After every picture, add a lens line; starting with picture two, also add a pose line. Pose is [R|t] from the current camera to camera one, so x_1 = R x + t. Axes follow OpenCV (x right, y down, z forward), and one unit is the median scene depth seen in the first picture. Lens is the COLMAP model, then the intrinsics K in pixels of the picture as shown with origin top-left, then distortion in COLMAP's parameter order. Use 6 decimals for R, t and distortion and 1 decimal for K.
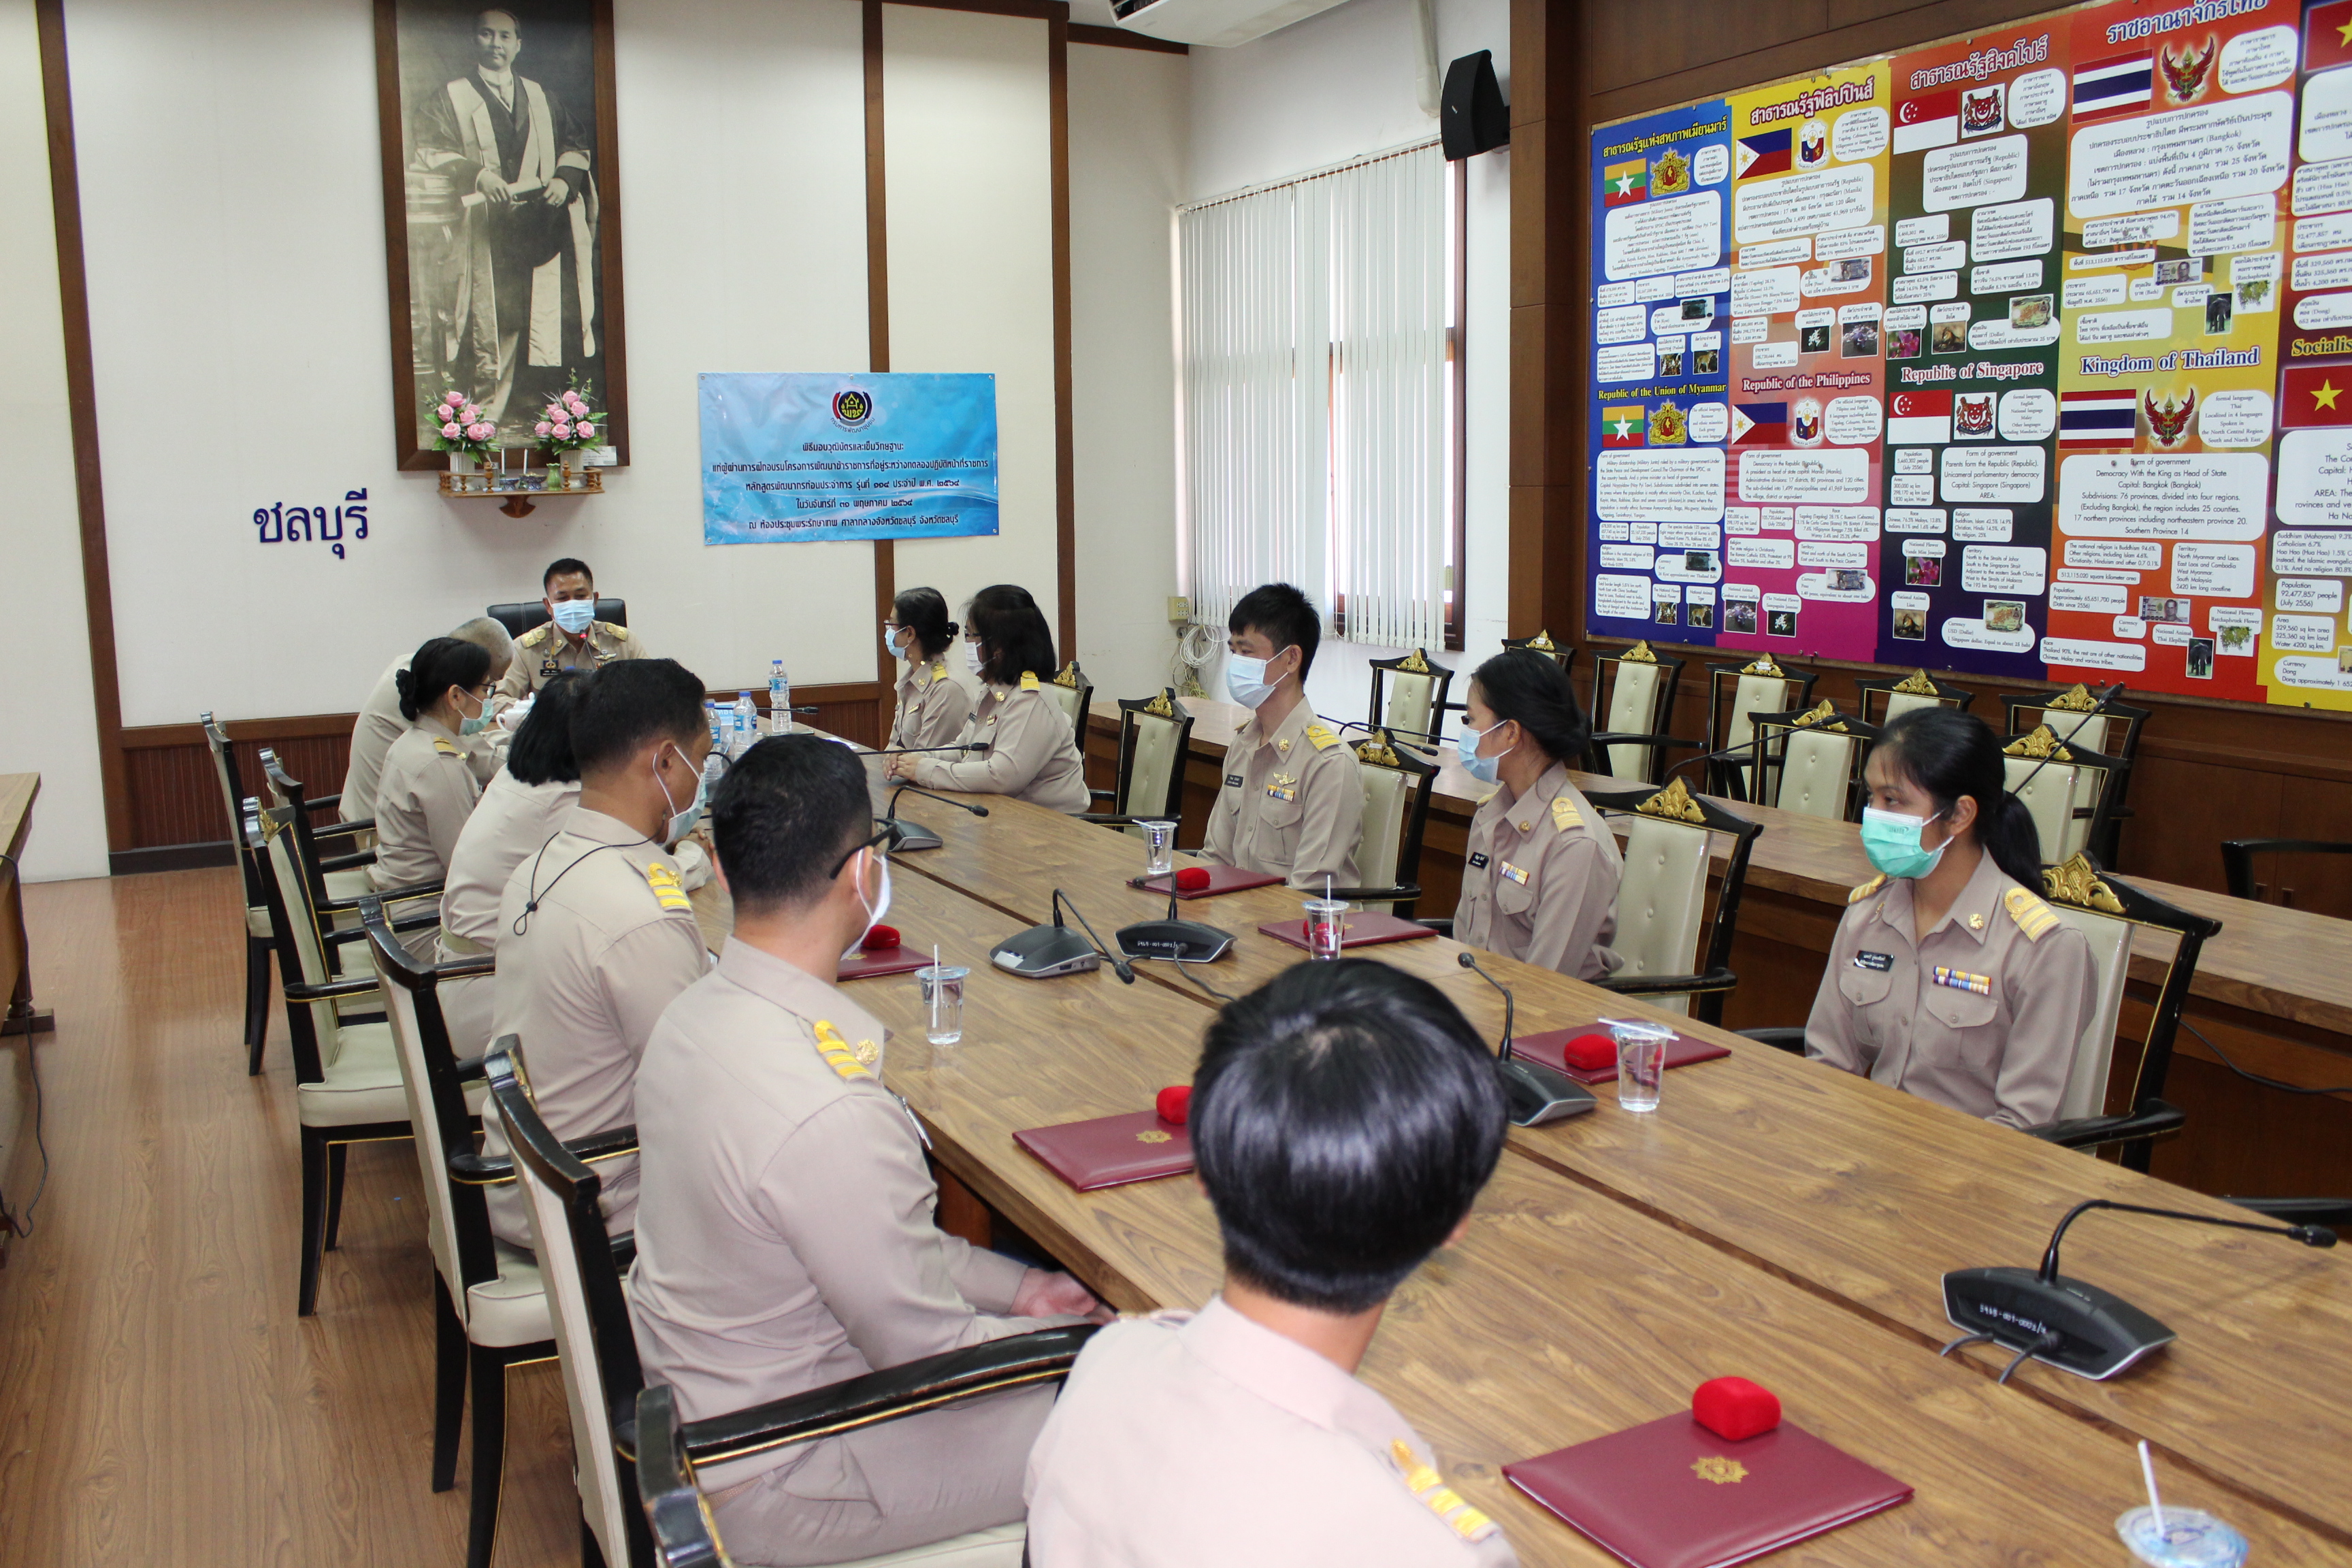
lens RADIAL K [[1951.9, 0, 1168.6], [0, 1951.9, 782.8], [0, 0, 1]] dist [-0.165180, 0.150082]
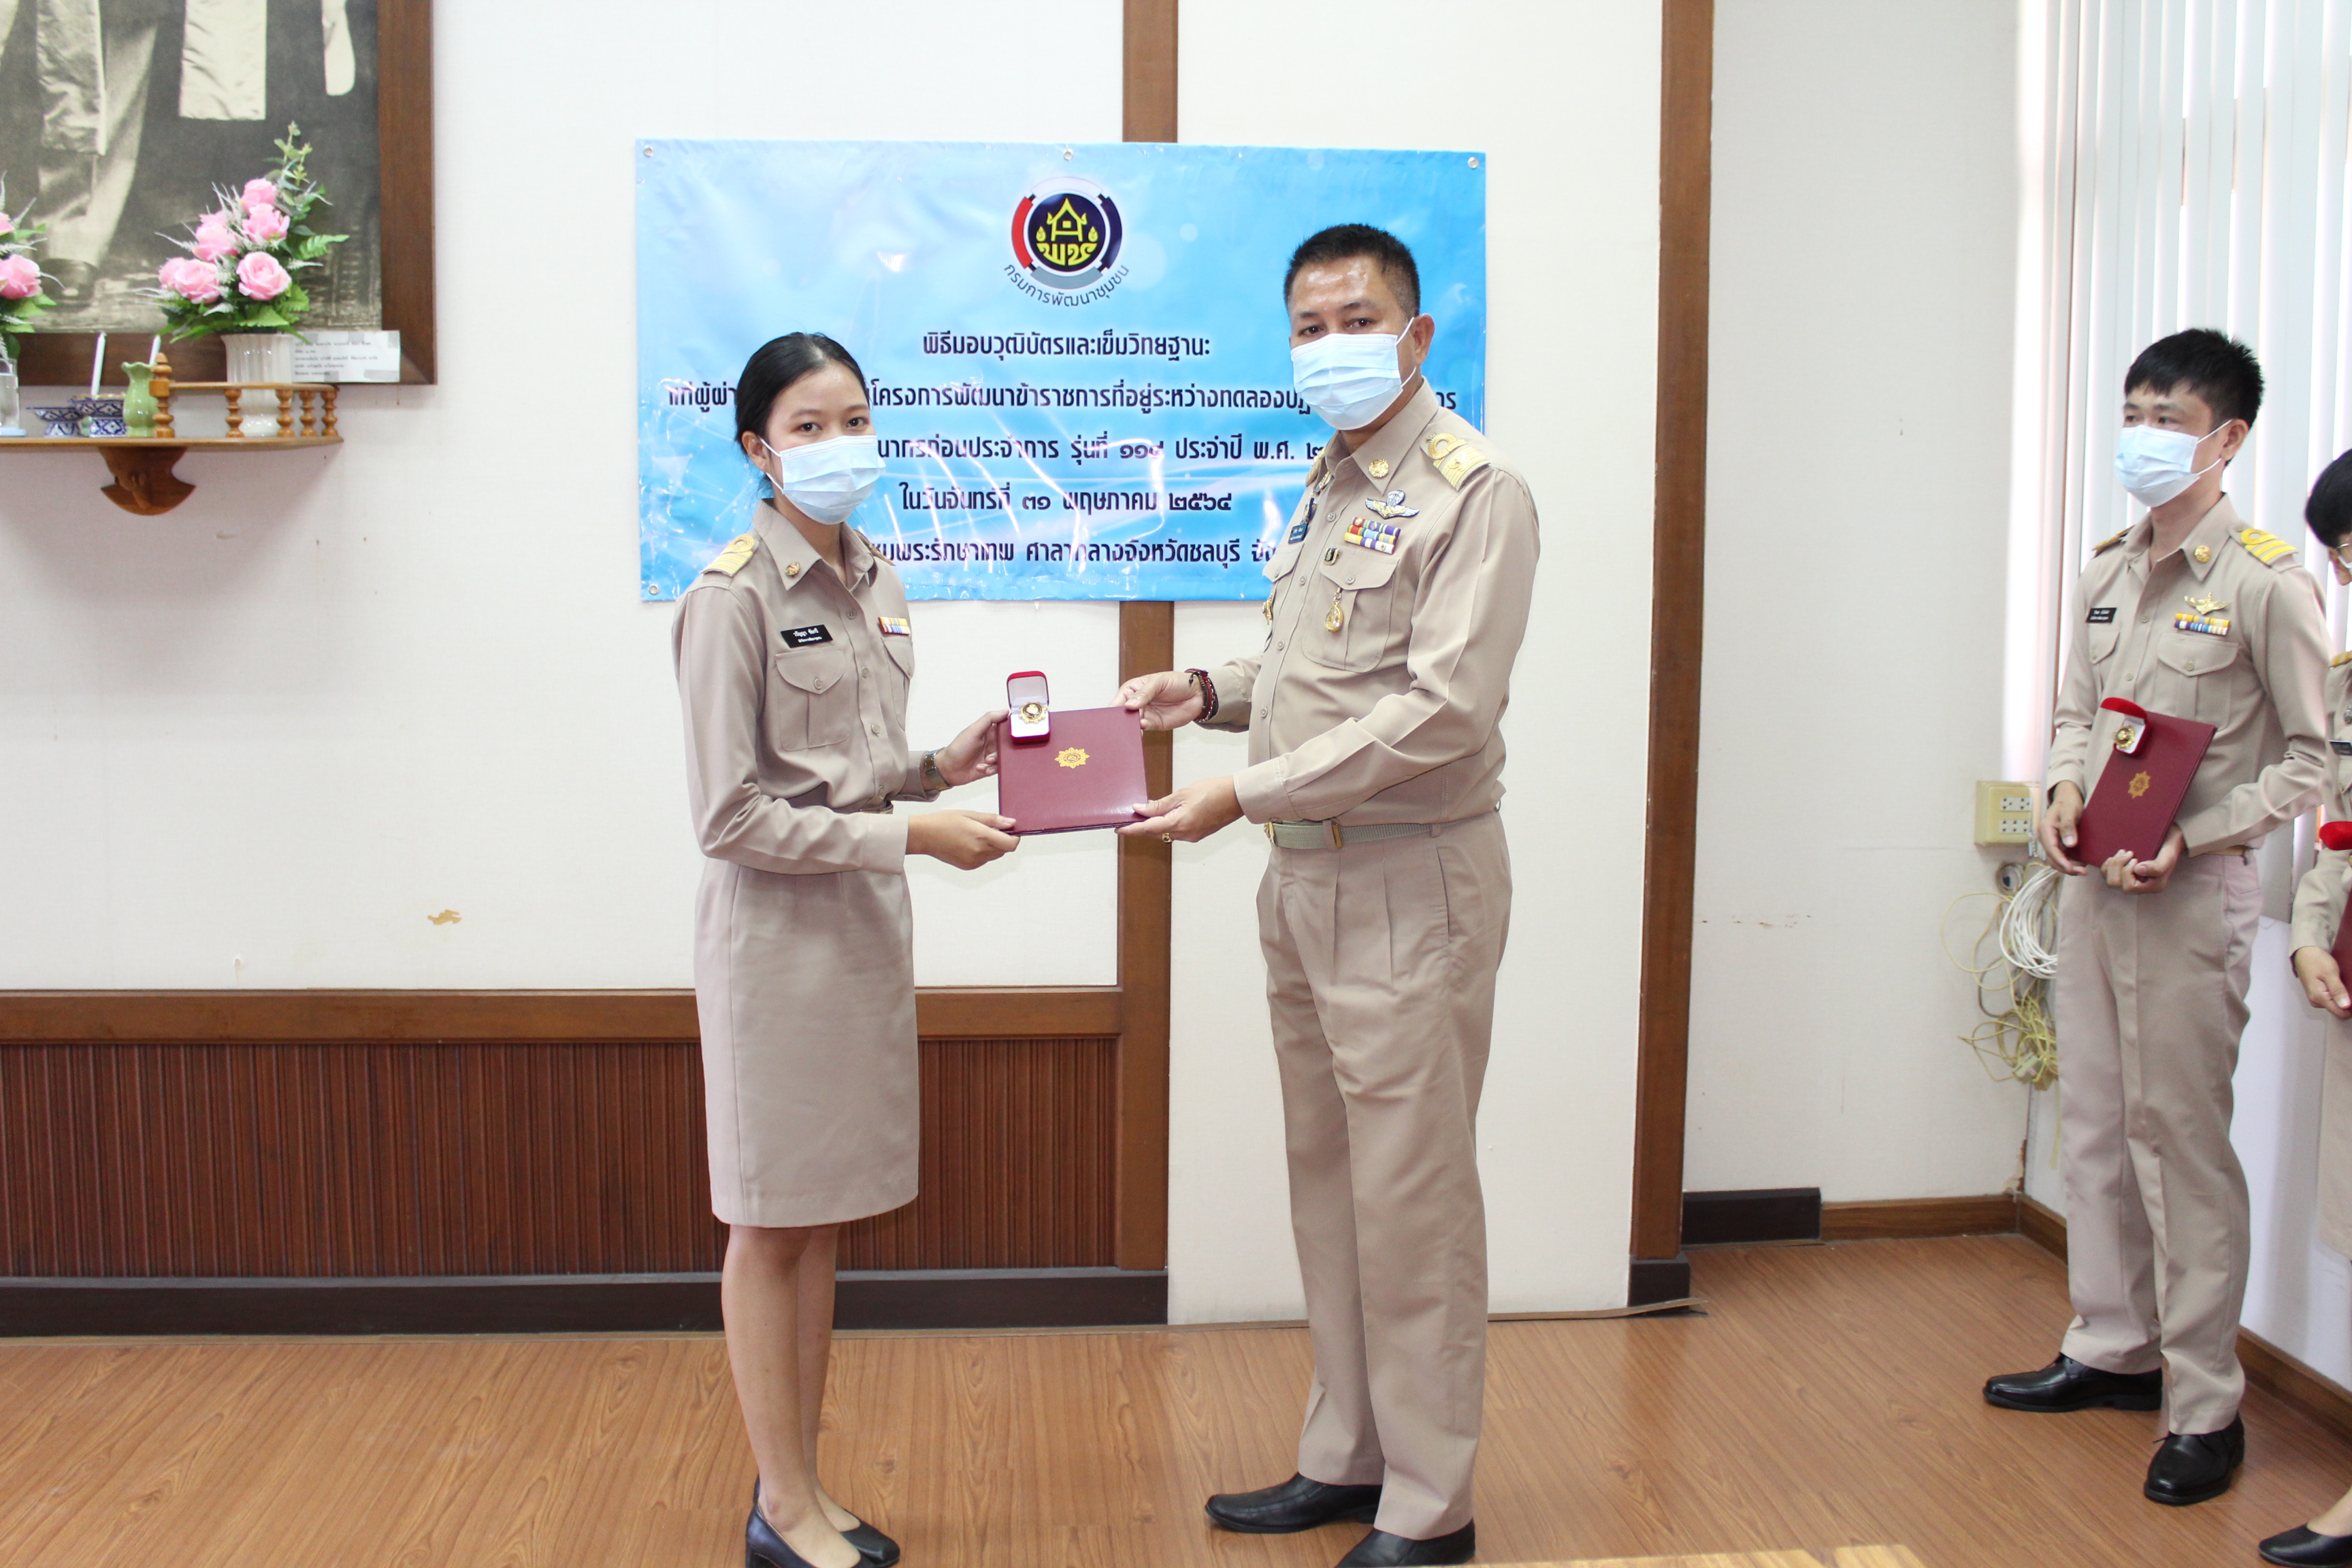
lens RADIAL K [[2201.9, 0, 1182.0], [0, 2201.9, 780.6], [0, 0, 1]] dist [-0.151040, 0.152946]
pose [[0.925780, 0.054427, -0.374124, 0.017299], [-0.073225, 0.996658, -0.036204, -0.086170], [0.370903, 0.060913, 0.926672, 0.691747]]
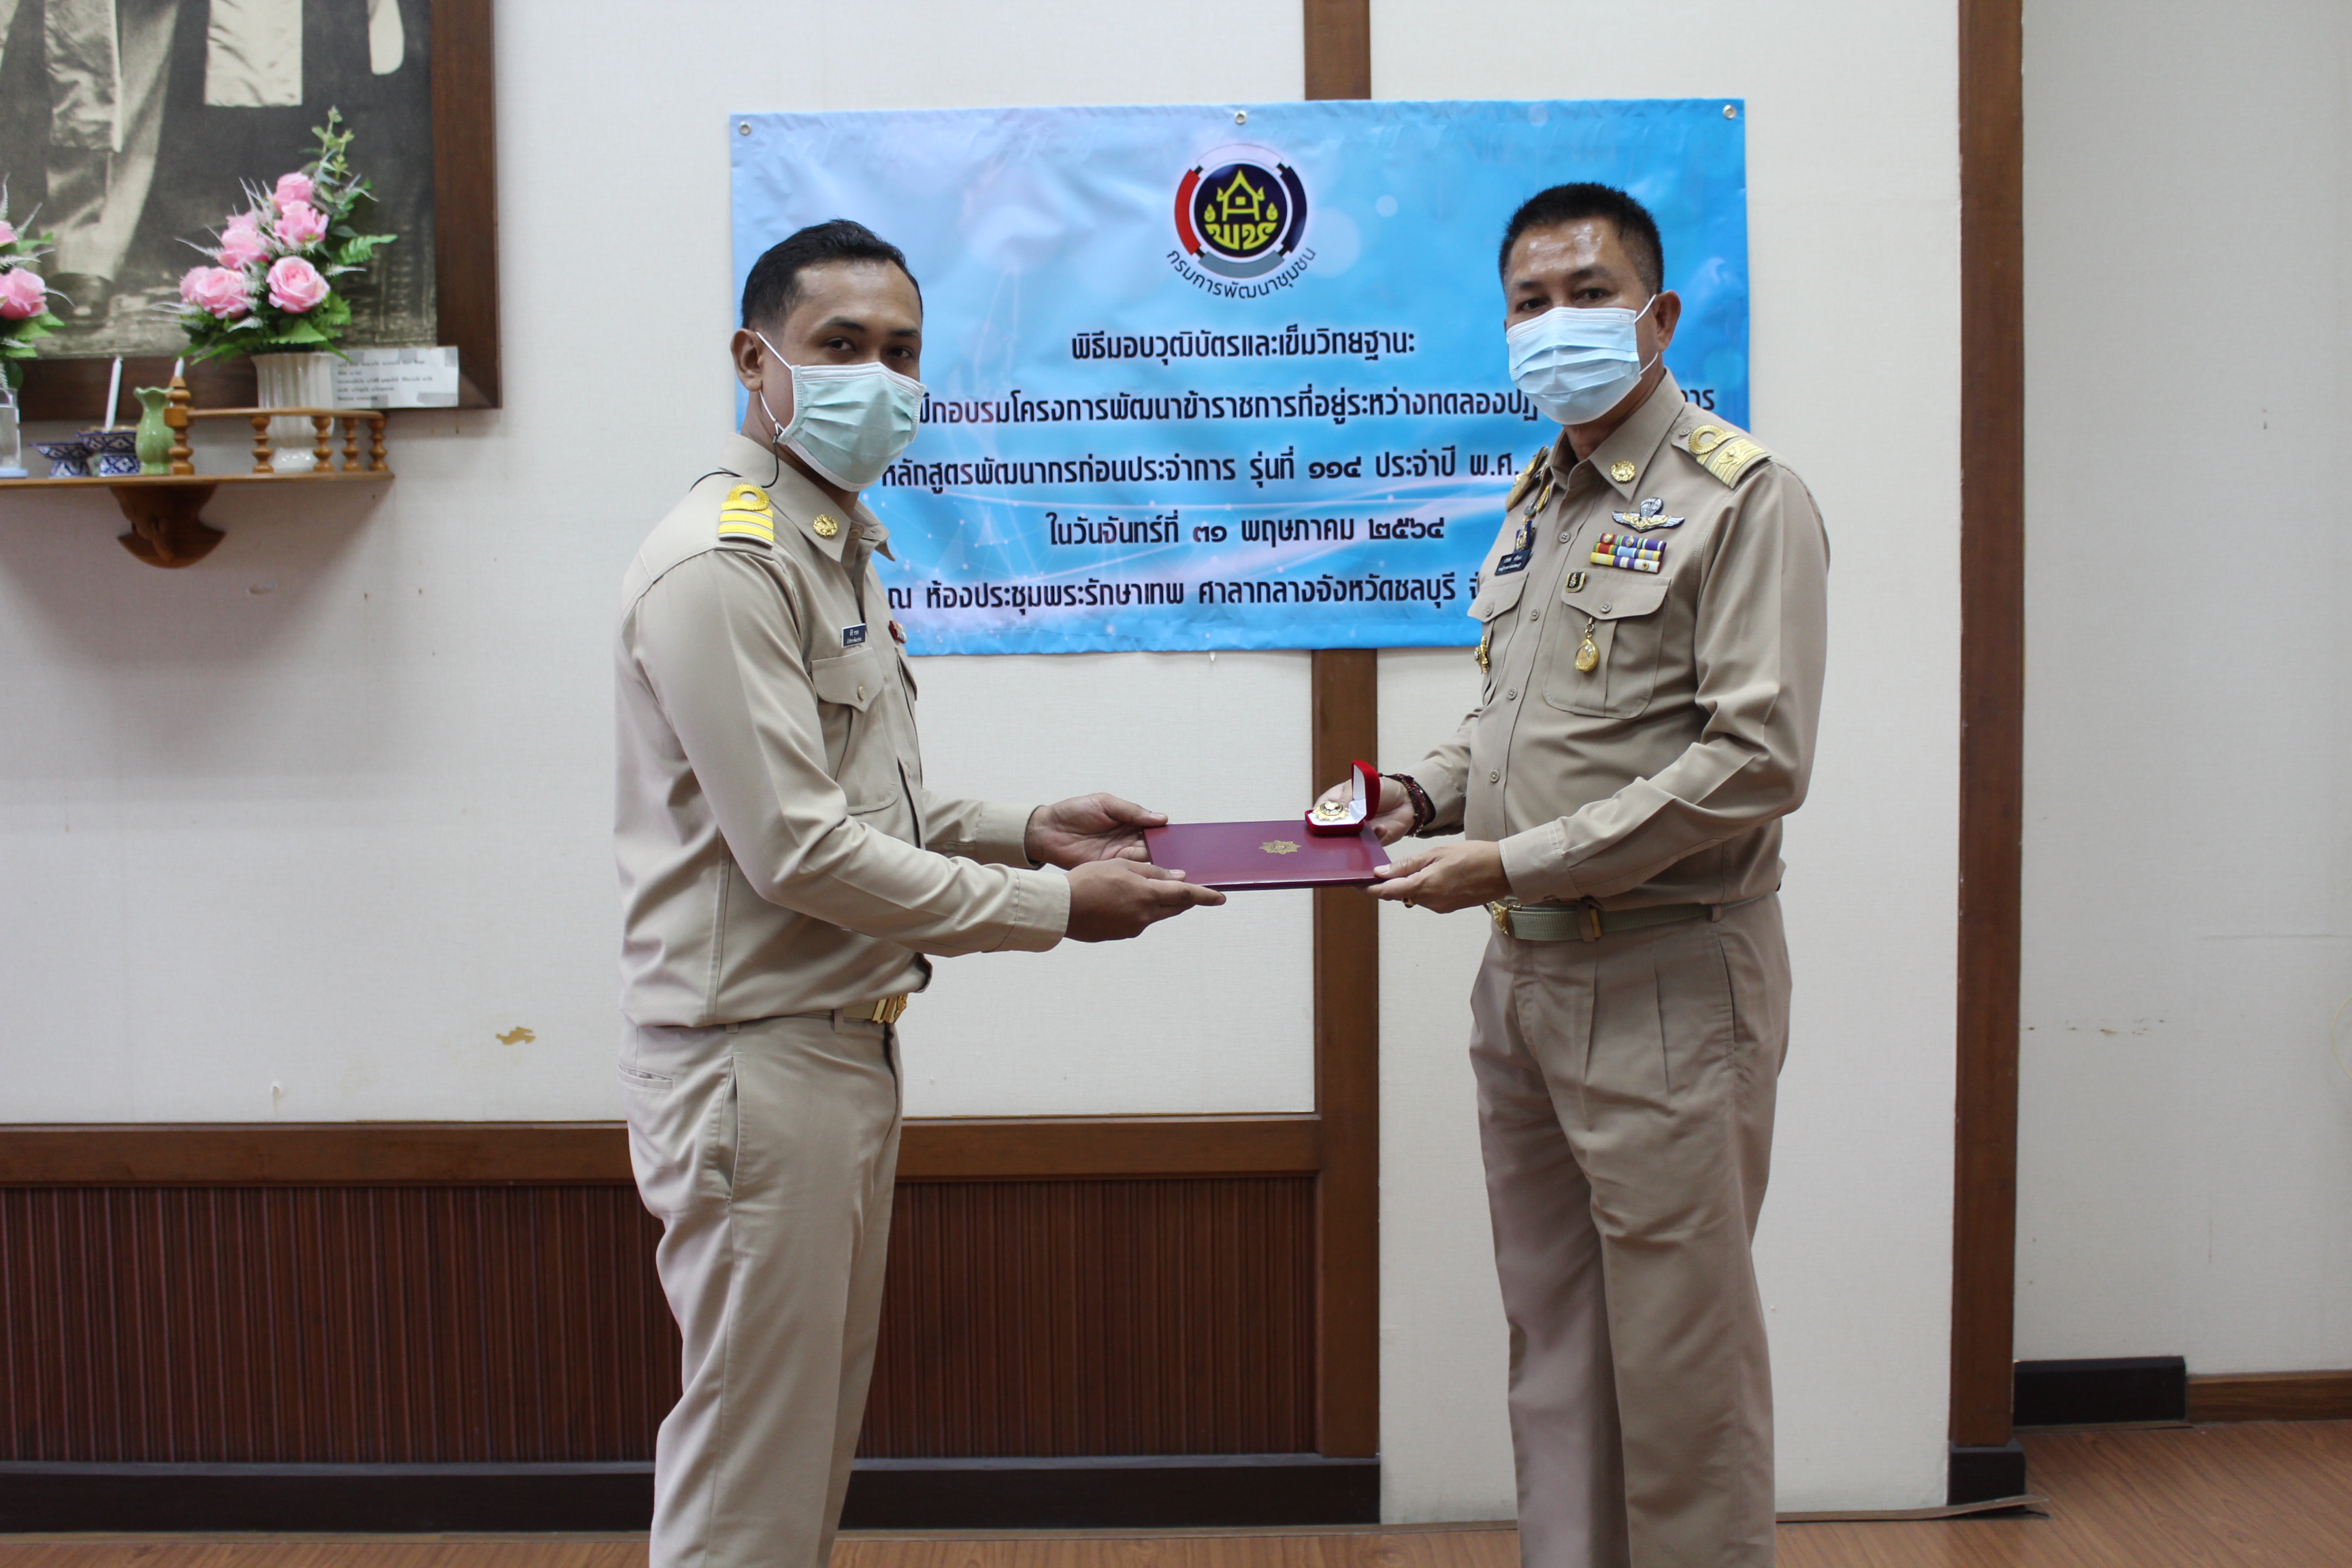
lens RADIAL K [[2506.4, 0, 1176.0], [0, 2506.4, 784.0], [0, 0, 1]] dist [-0.126851, 0.159189]
pose [[0.890441, 0.027835, -0.454247, 0.008976], [-0.064091, 0.995850, -0.064610, -0.086271], [0.450563, 0.086645, 0.888530, 0.714447]]
